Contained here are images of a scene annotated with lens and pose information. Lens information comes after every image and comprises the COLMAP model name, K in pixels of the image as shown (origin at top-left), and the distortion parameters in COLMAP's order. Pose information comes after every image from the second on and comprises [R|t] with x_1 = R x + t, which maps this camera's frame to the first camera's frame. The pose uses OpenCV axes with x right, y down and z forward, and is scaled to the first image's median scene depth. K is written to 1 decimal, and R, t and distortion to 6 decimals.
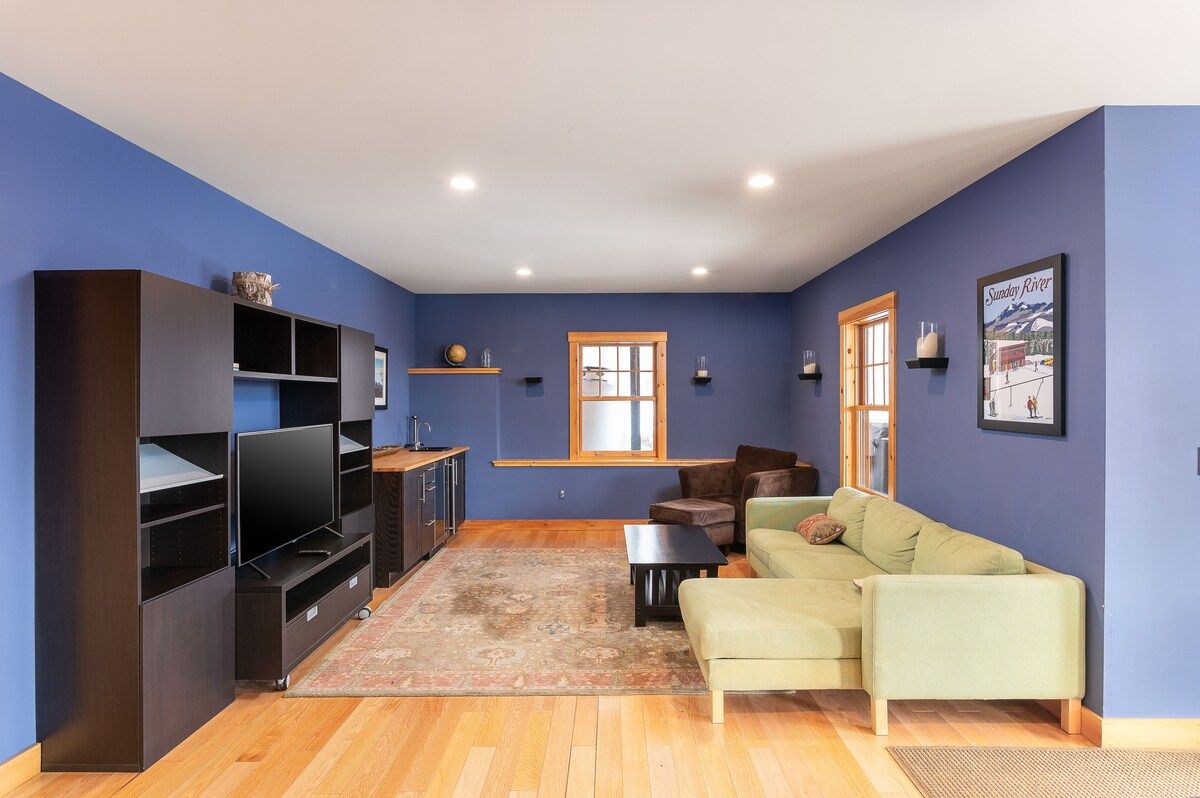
lens RADIAL K [[643.5, 0, 604.7], [0, 643.5, 399.8], [0, 0, 1]] dist [-0.001869, -0.000135]
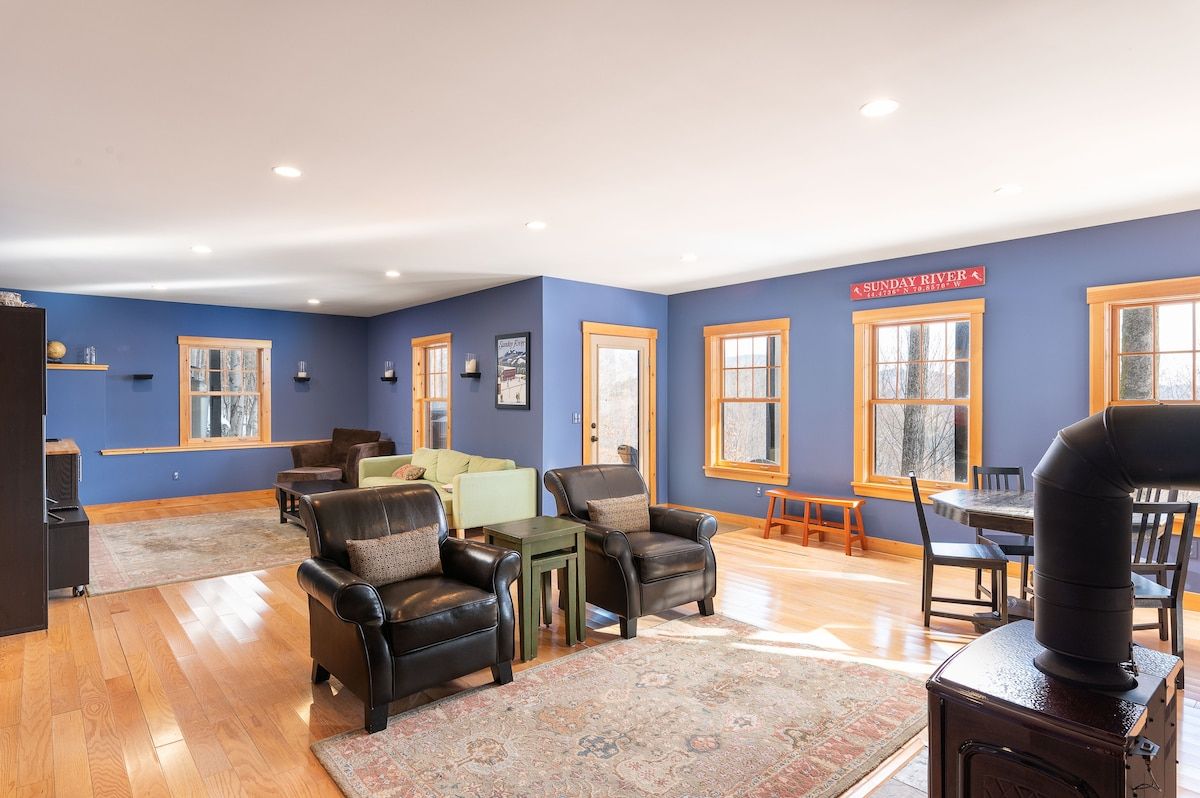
lens RADIAL K [[643.5, 0, 599.2], [0, 643.5, 401.4], [0, 0, 1]] dist [-0.001869, -0.000135]
pose [[0.749519, -0.003450, 0.661974, -0.454613], [-0.001592, 0.999974, 0.007013, 0.005993], [-0.661981, -0.006310, 0.749494, -0.650161]]
